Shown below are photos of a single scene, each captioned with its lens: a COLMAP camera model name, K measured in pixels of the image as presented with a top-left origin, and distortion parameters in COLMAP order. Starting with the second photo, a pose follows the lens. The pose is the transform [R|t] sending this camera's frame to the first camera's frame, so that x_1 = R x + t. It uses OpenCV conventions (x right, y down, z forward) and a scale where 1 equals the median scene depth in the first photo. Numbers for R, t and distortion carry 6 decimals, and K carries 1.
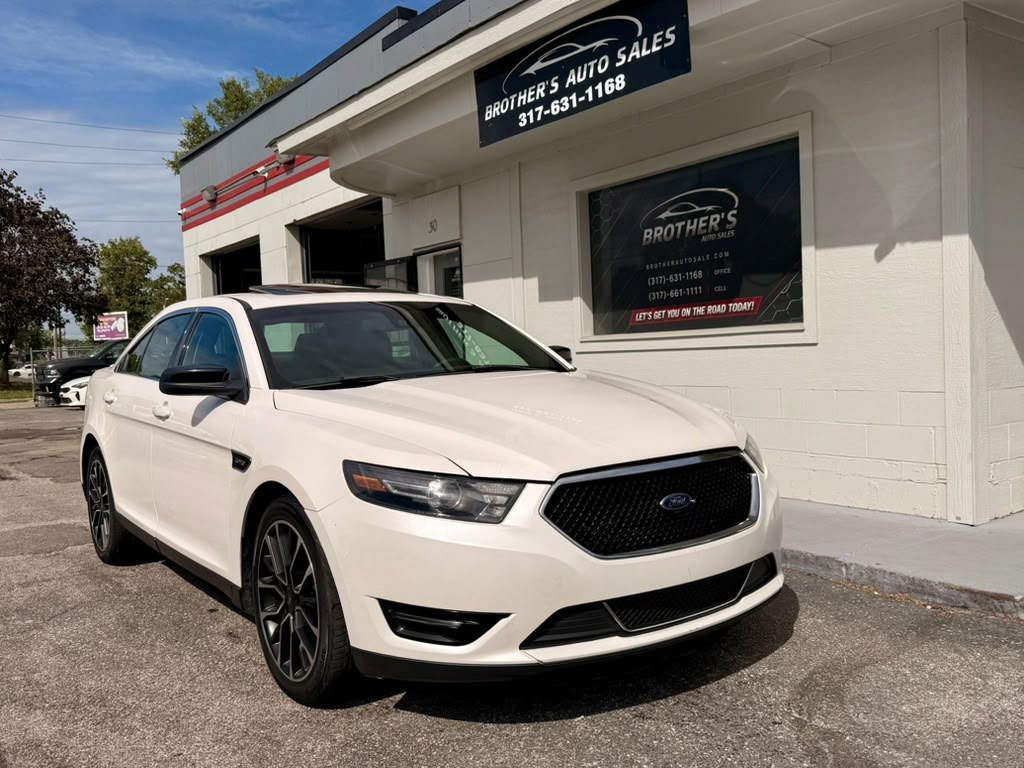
lens RADIAL K [[897.4, 0, 508.3], [0, 897.4, 387.9], [0, 0, 1]] dist [0.113905, -0.220197]
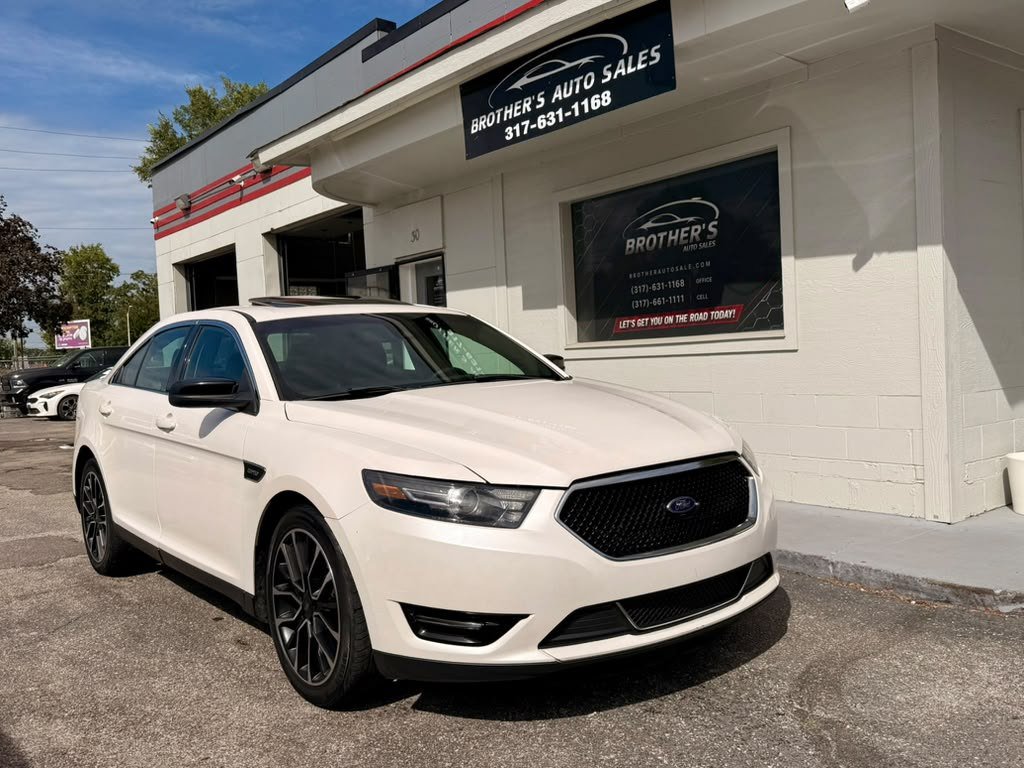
lens RADIAL K [[897.4, 0, 511.4], [0, 897.4, 384.9], [0, 0, 1]] dist [0.113905, -0.220197]
pose [[0.999225, -0.009569, 0.038170, -0.023953], [0.009909, 0.999913, -0.008736, -0.002987], [-0.038083, 0.009108, 0.999233, -0.019995]]
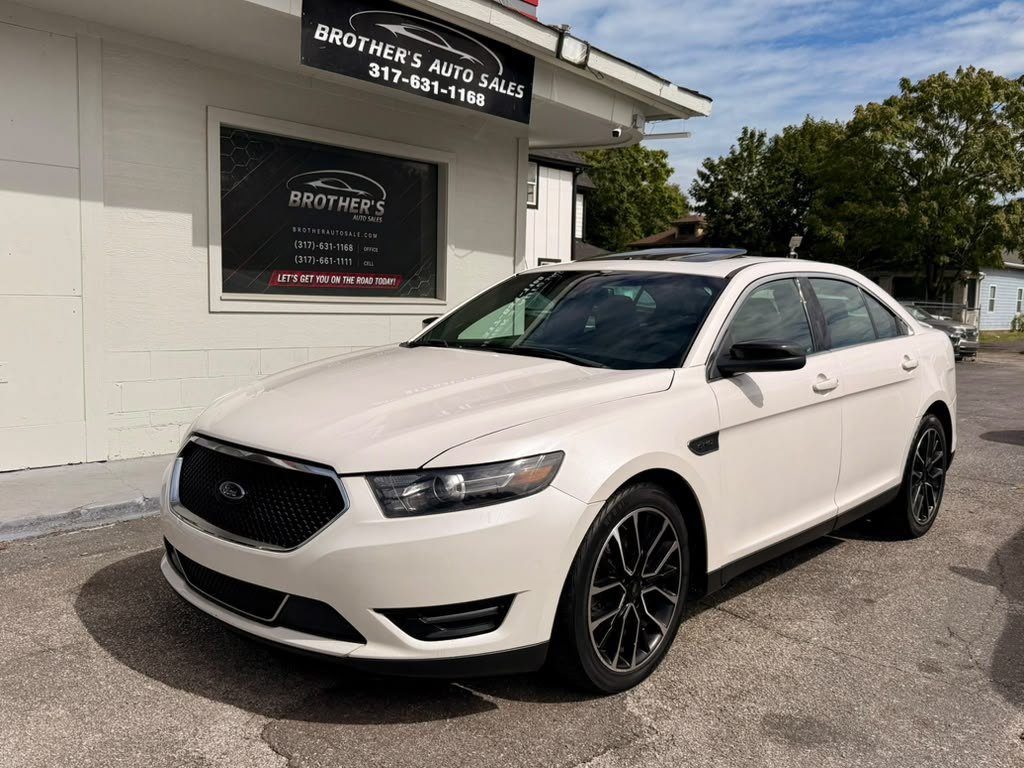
lens RADIAL K [[897.4, 0, 519.6], [0, 897.4, 385.6], [0, 0, 1]] dist [0.113905, -0.220197]
pose [[-0.217478, -0.058485, 0.974311, -1.005013], [0.021015, 0.997691, 0.064580, -0.023204], [-0.975839, 0.034520, -0.215747, 1.104543]]
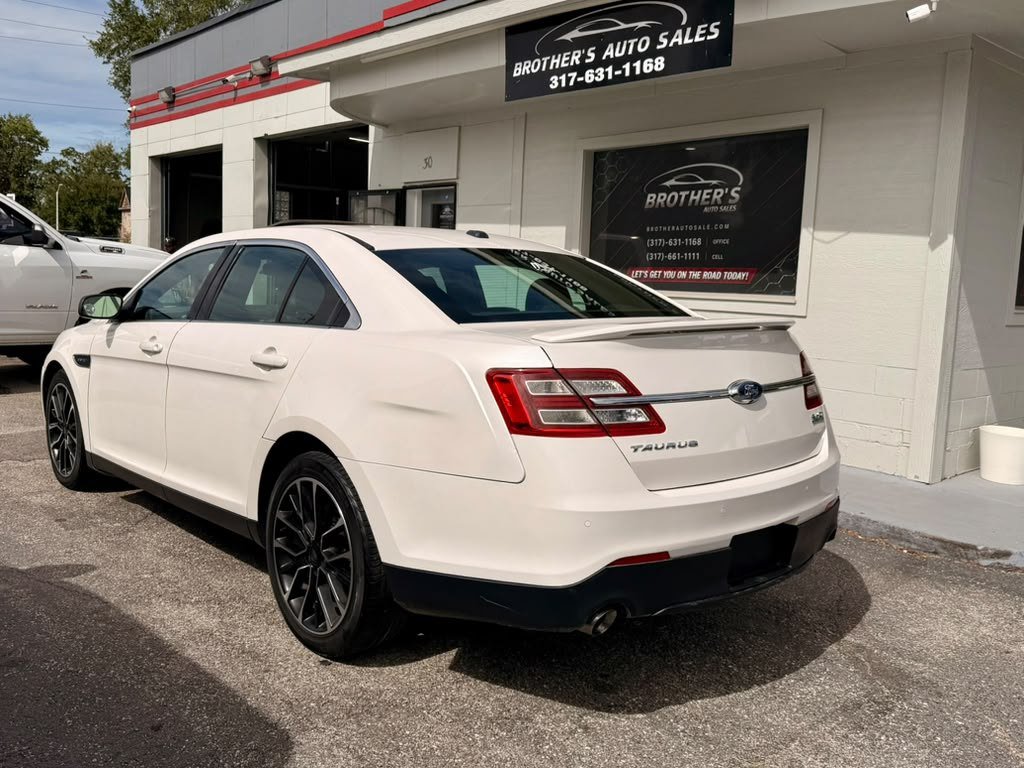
lens RADIAL K [[897.4, 0, 510.0], [0, 897.4, 377.7], [0, 0, 1]] dist [0.113905, -0.220197]
pose [[0.991046, 0.069028, 0.114295, -0.137938], [-0.077384, 0.994516, 0.070359, -0.021890], [-0.108811, -0.078574, 0.990952, -0.082953]]
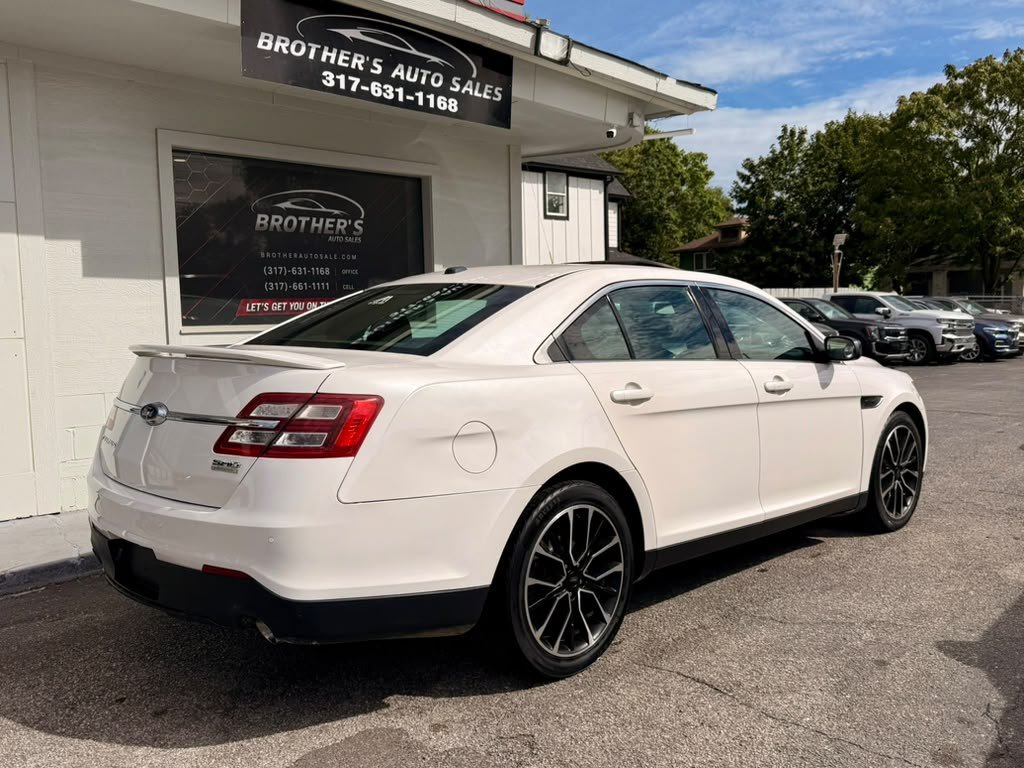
lens RADIAL K [[897.4, 0, 515.0], [0, 897.4, 388.1], [0, 0, 1]] dist [0.113905, -0.220197]
pose [[-0.158073, -0.039087, 0.986654, -0.930565], [0.065893, 0.996571, 0.050037, -0.028728], [-0.985226, 0.072923, -0.154955, 1.012577]]
